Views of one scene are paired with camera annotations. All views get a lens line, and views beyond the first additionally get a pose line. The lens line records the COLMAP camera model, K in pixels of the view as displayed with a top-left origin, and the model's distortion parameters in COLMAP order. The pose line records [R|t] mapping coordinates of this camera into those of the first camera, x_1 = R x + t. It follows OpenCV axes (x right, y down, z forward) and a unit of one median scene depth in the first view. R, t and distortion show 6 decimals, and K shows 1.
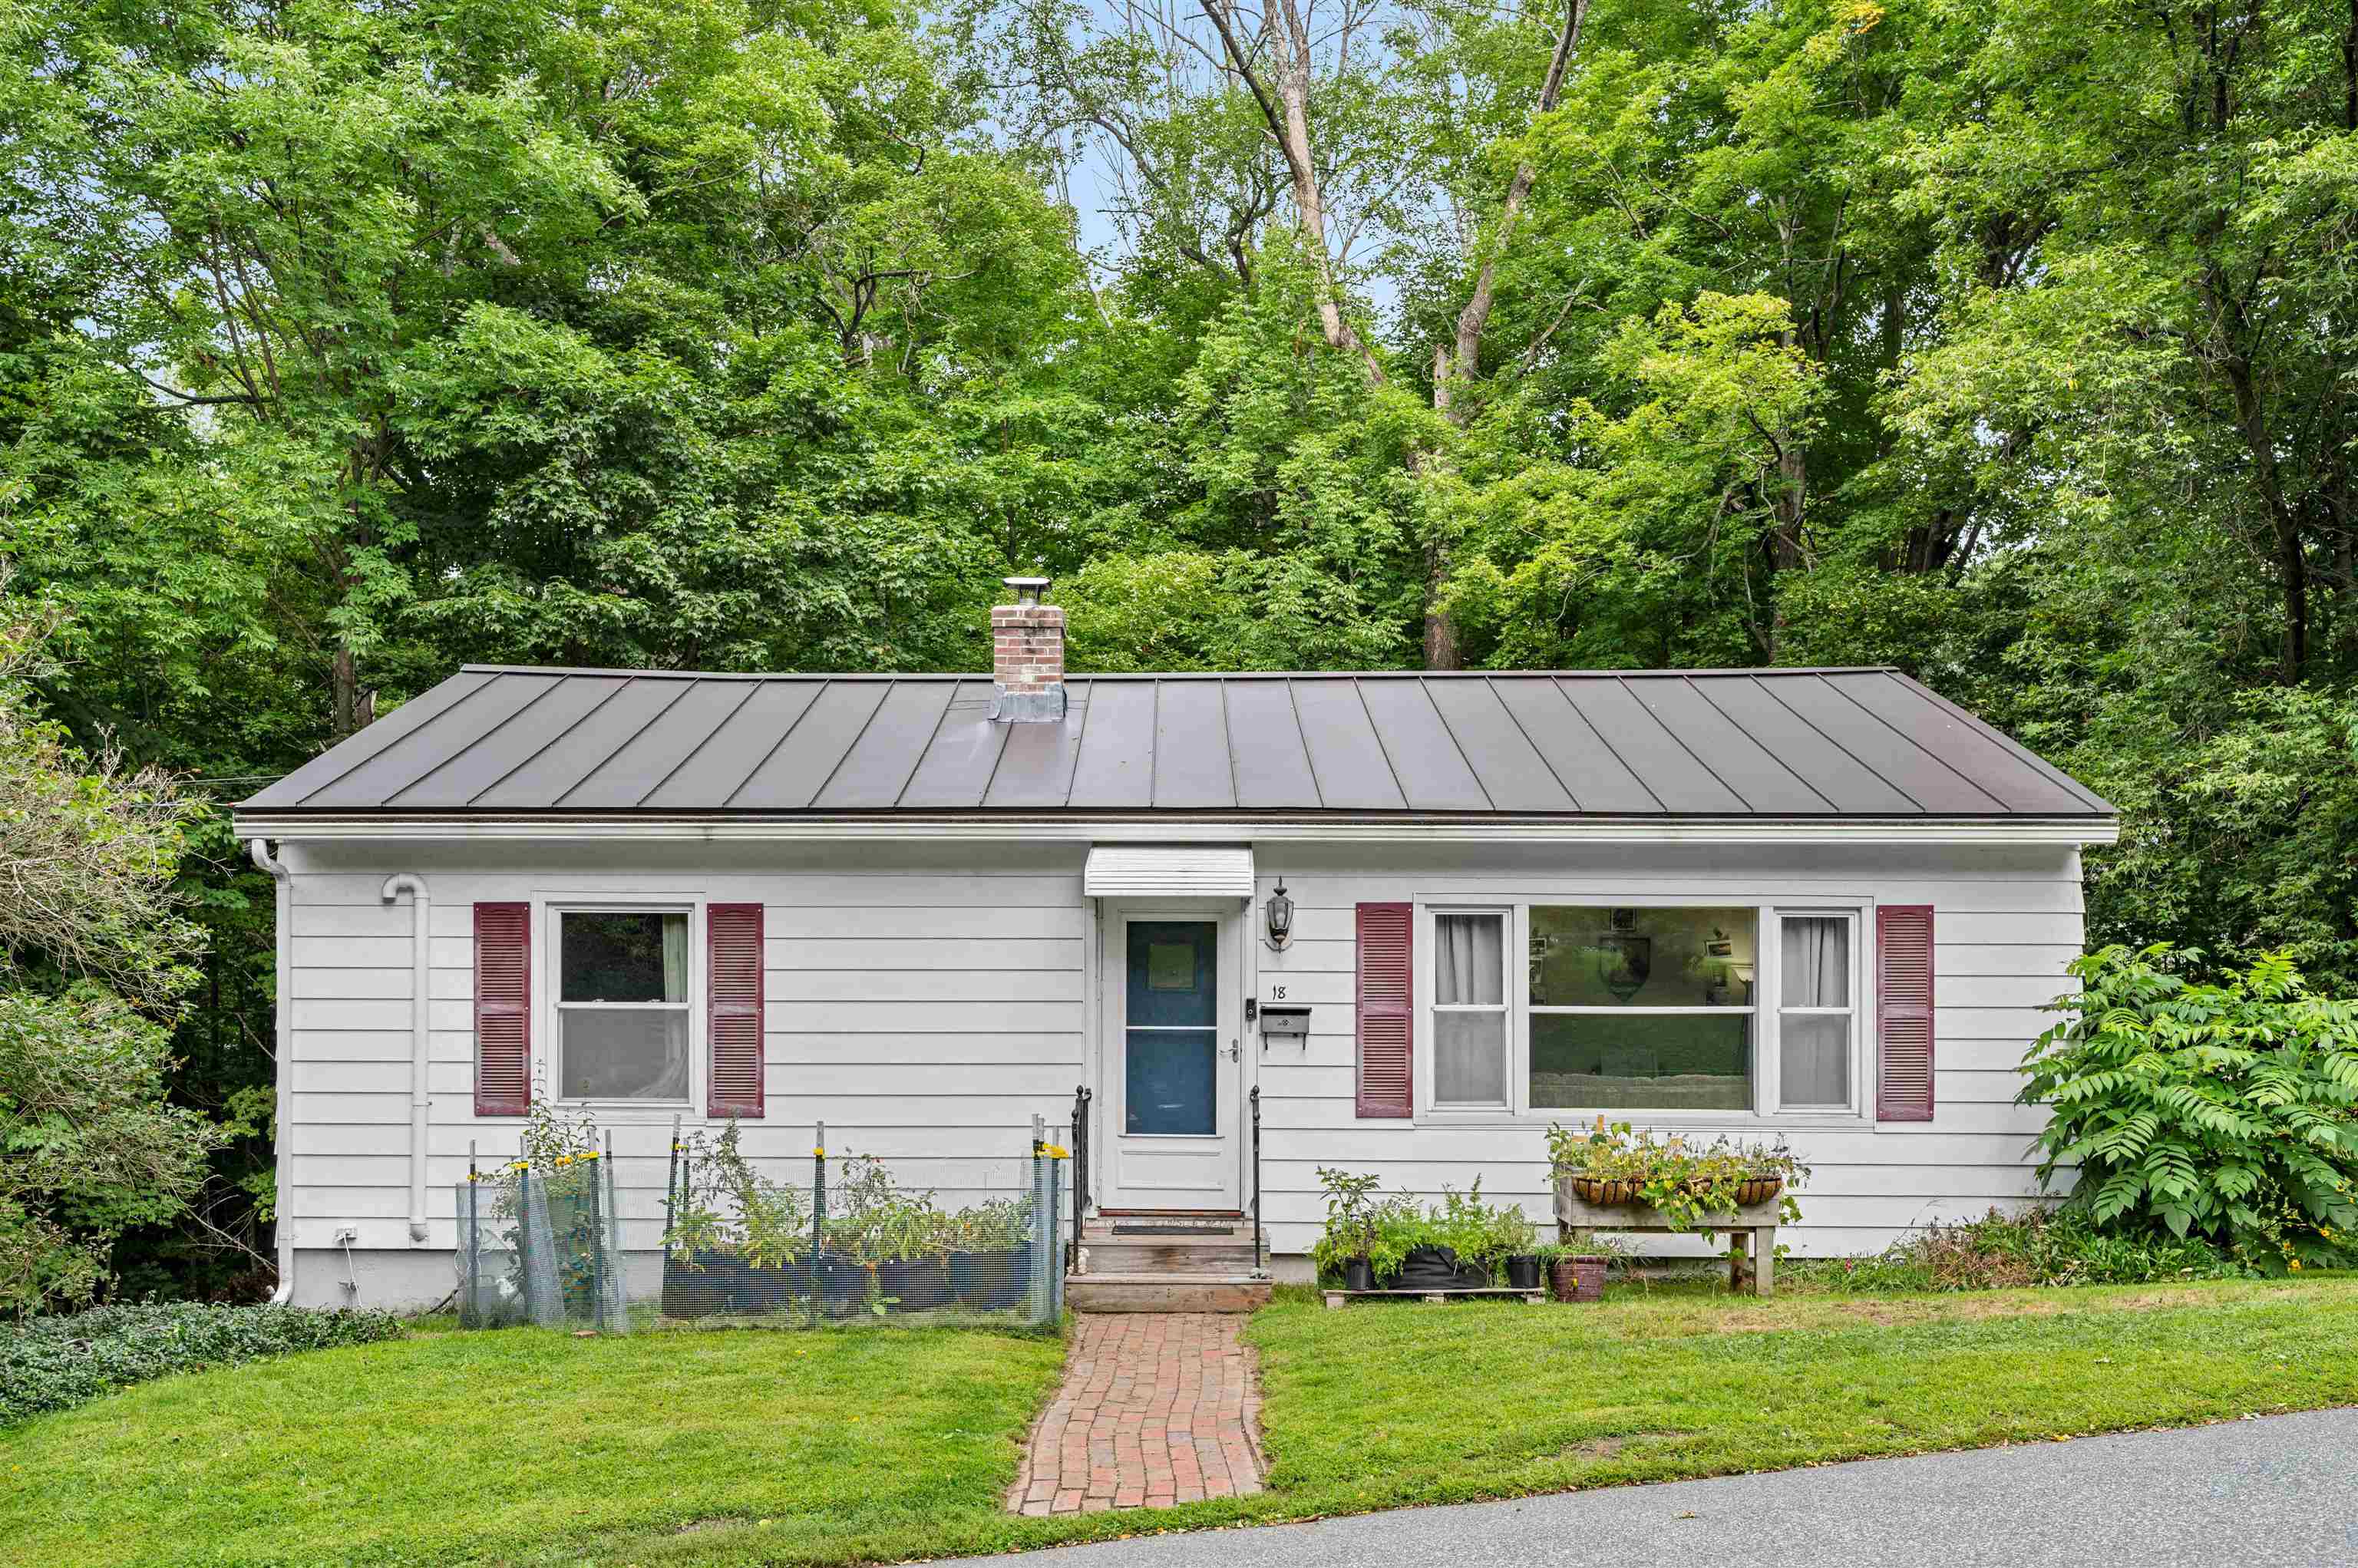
lens RADIAL K [[2057.3, 0, 1174.0], [0, 2057.3, 736.8], [0, 0, 1]] dist [0.000366, -0.008953]
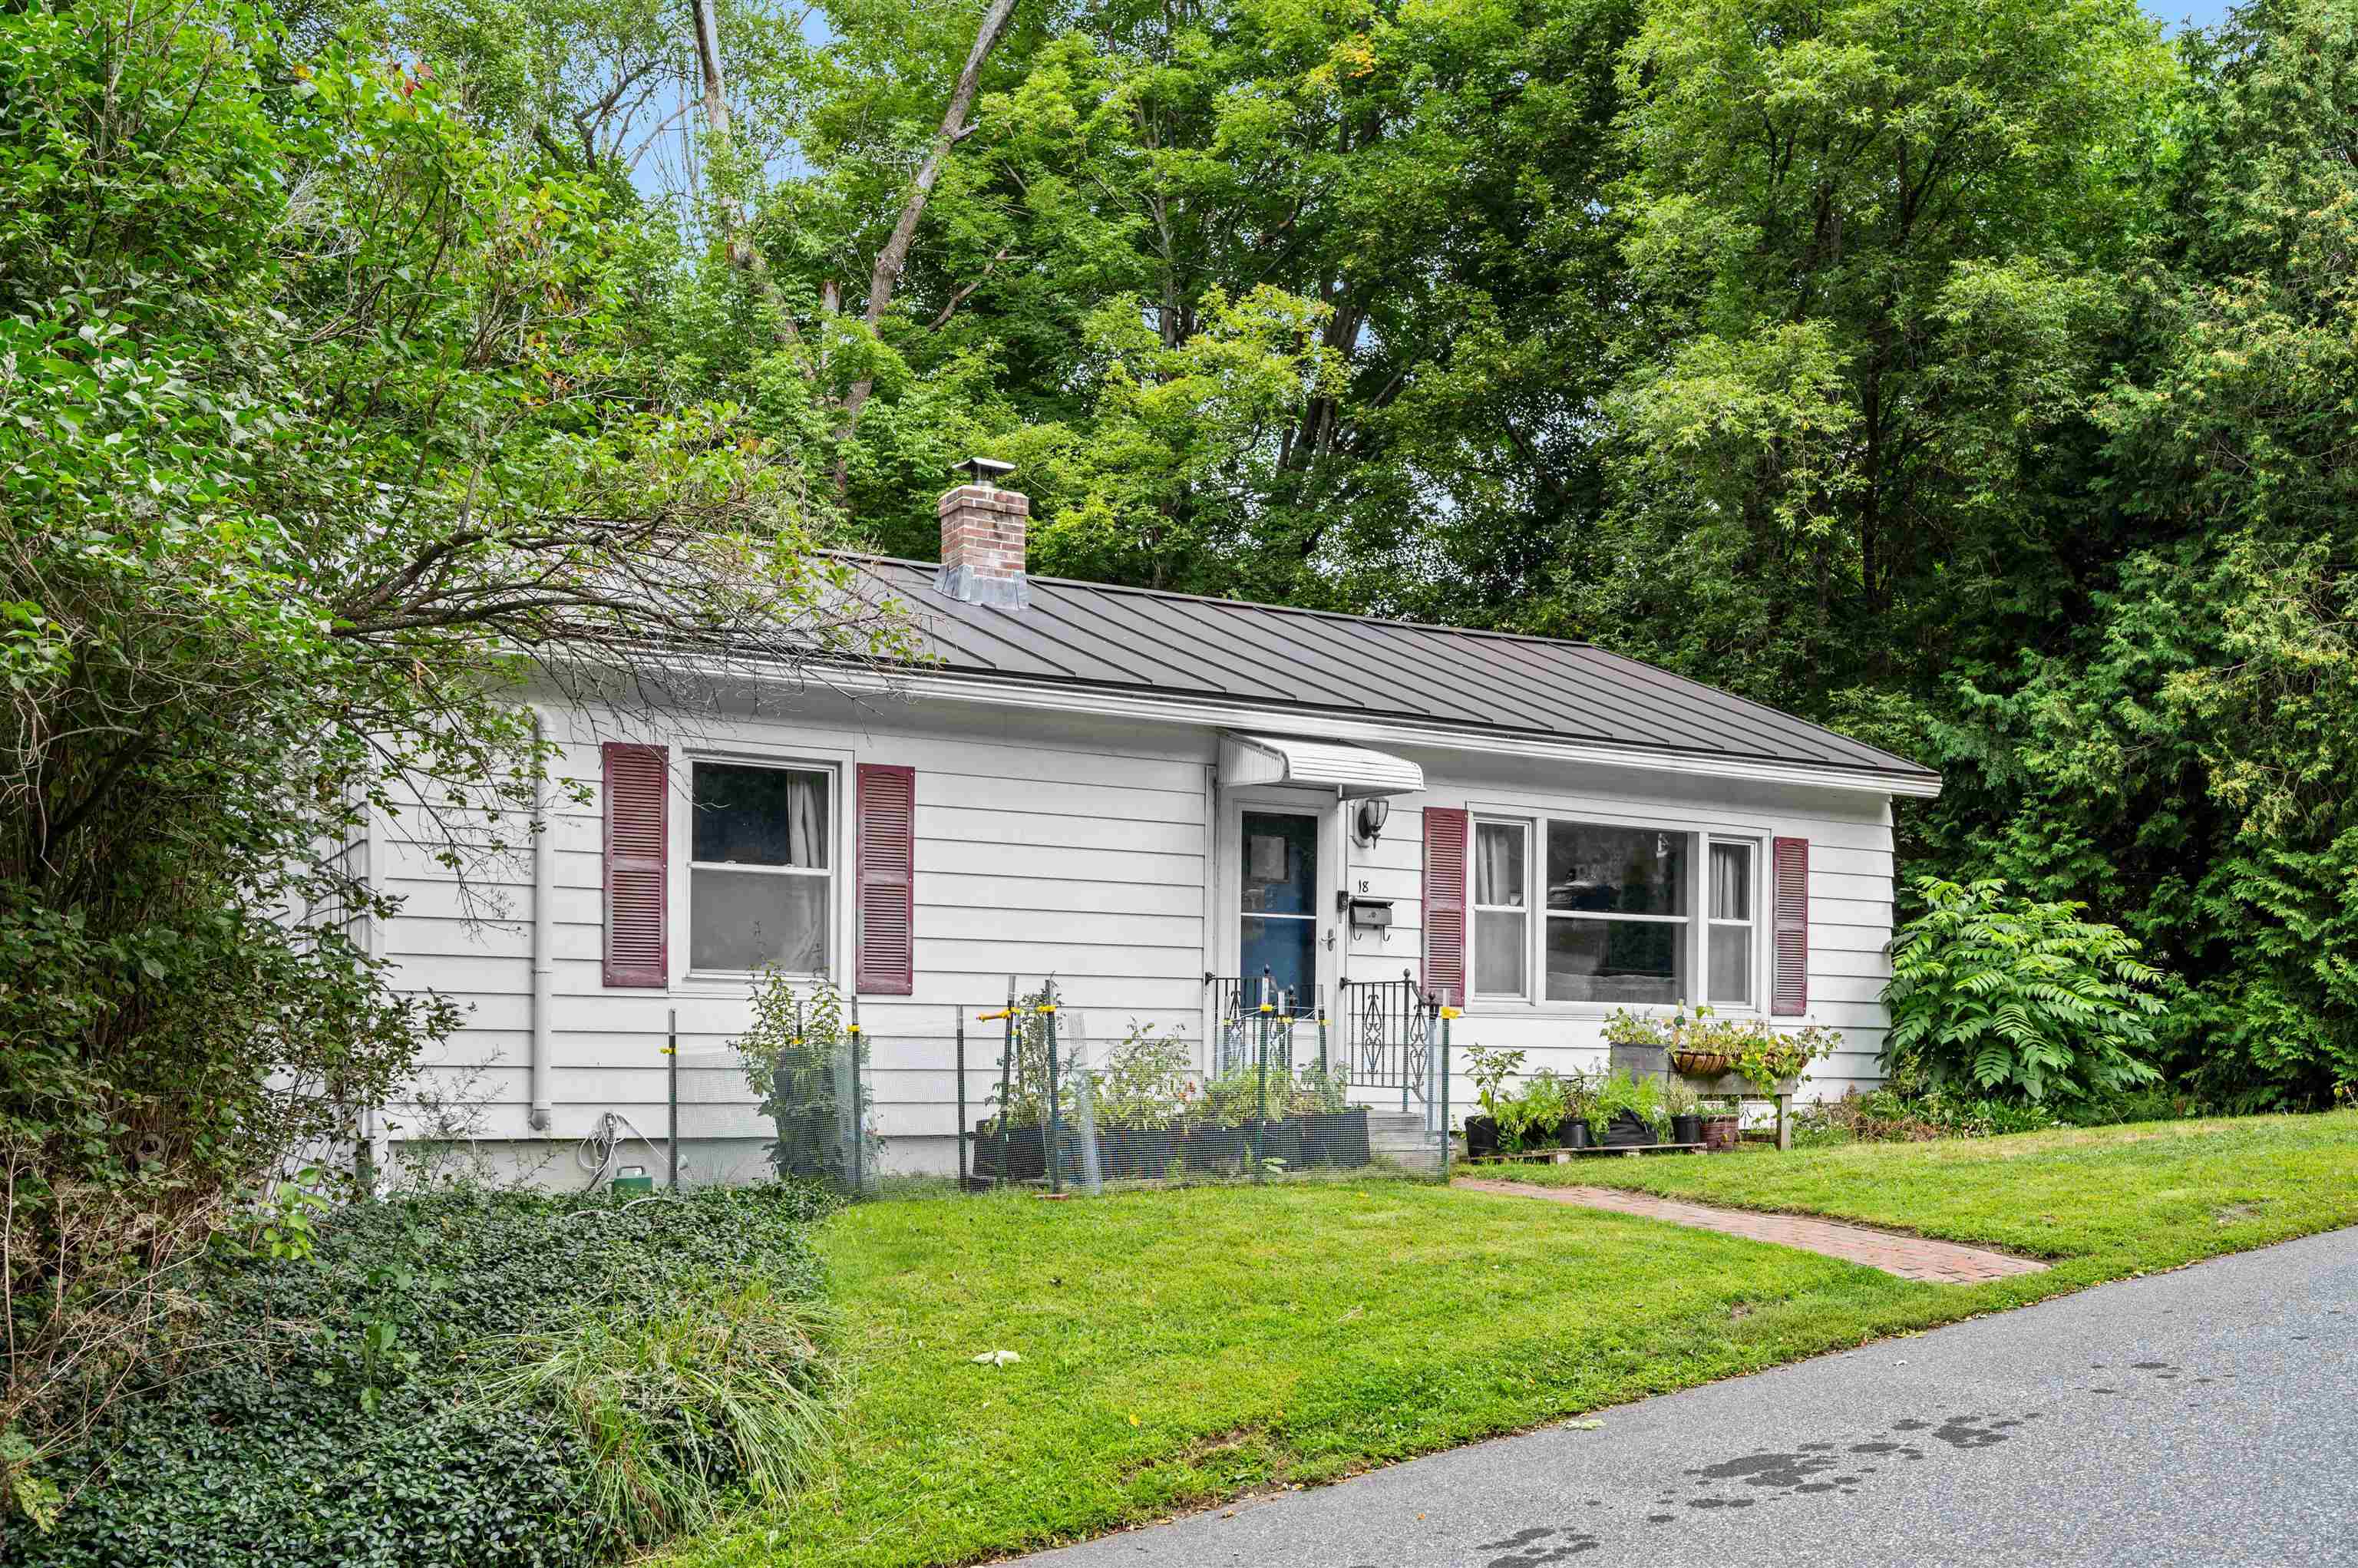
lens RADIAL K [[2057.3, 0, 1174.0], [0, 2057.3, 736.8], [0, 0, 1]] dist [0.000366, -0.008953]
pose [[0.861351, 0.081544, 0.501423, -0.571997], [-0.088544, 0.996023, -0.009876, 0.066308], [-0.500234, -0.035892, 0.865146, 0.131928]]
